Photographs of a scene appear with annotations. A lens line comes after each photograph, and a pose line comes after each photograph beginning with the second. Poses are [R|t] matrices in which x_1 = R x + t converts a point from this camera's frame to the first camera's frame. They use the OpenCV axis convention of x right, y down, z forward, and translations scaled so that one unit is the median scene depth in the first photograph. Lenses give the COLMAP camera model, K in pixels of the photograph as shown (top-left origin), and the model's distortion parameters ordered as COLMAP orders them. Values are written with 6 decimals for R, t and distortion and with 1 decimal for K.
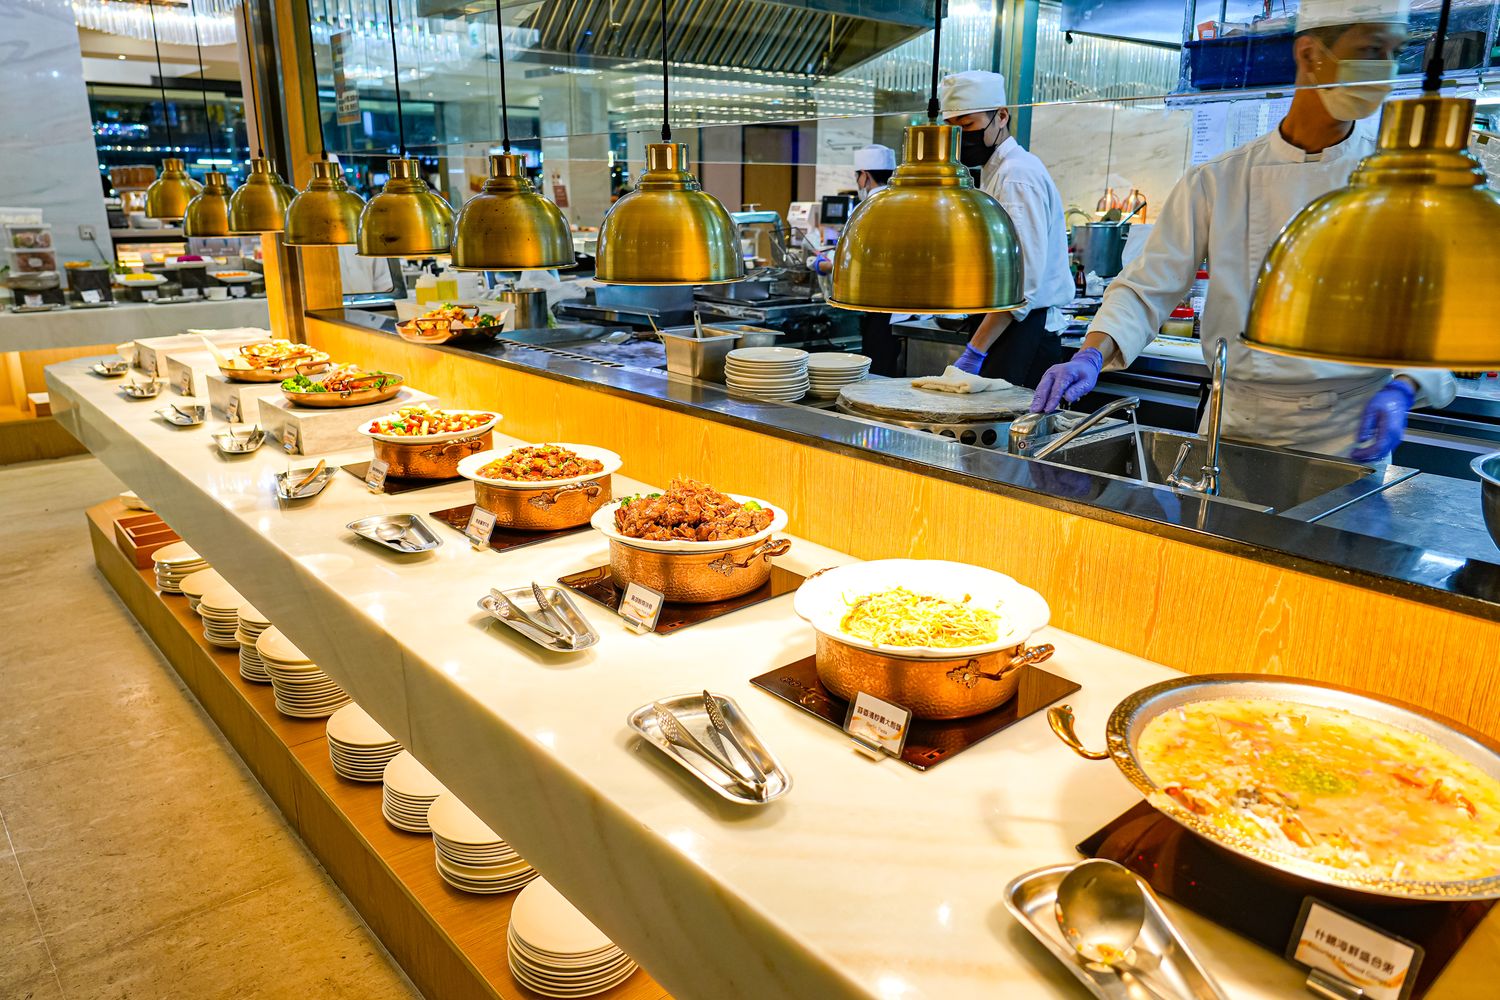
lens RADIAL K [[1059.5, 0, 750.0], [0, 1059.5, 500.0], [0, 0, 1]] dist [-0.003121, -0.001533]
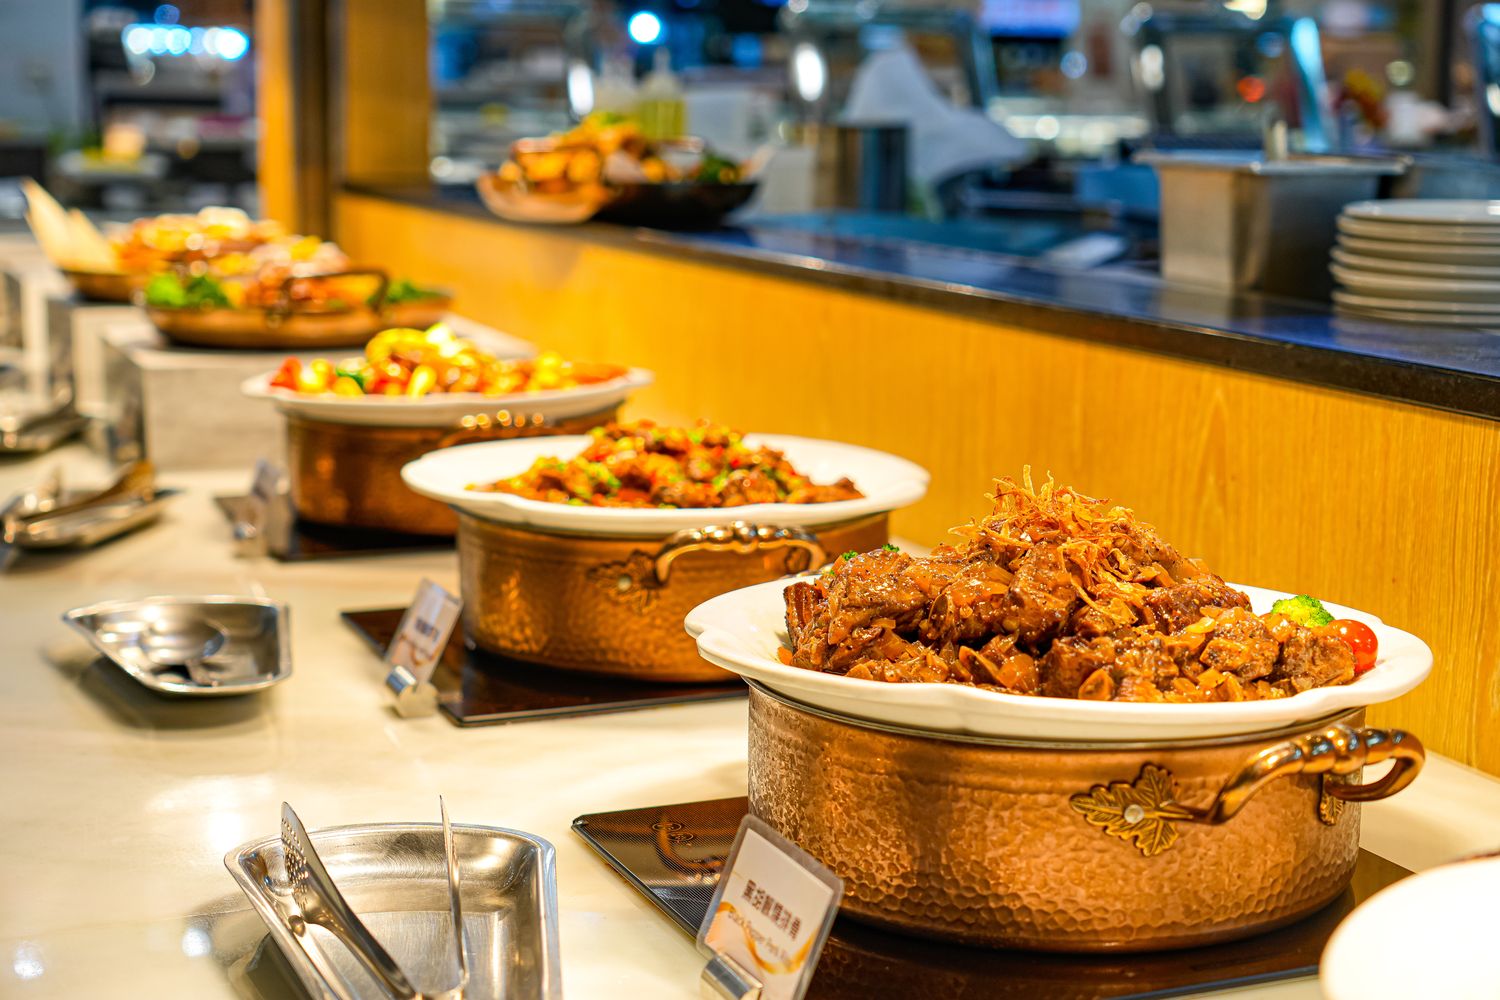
lens RADIAL K [[2459.2, 0, 750.0], [0, 2459.2, 500.0], [0, 0, 1]] dist [0.280204, 0.024921]
pose [[0.950273, 0.059475, -0.305685, 0.053831], [-0.093695, 0.990715, -0.098512, 0.046817], [0.296988, 0.122254, 0.947023, 0.340904]]
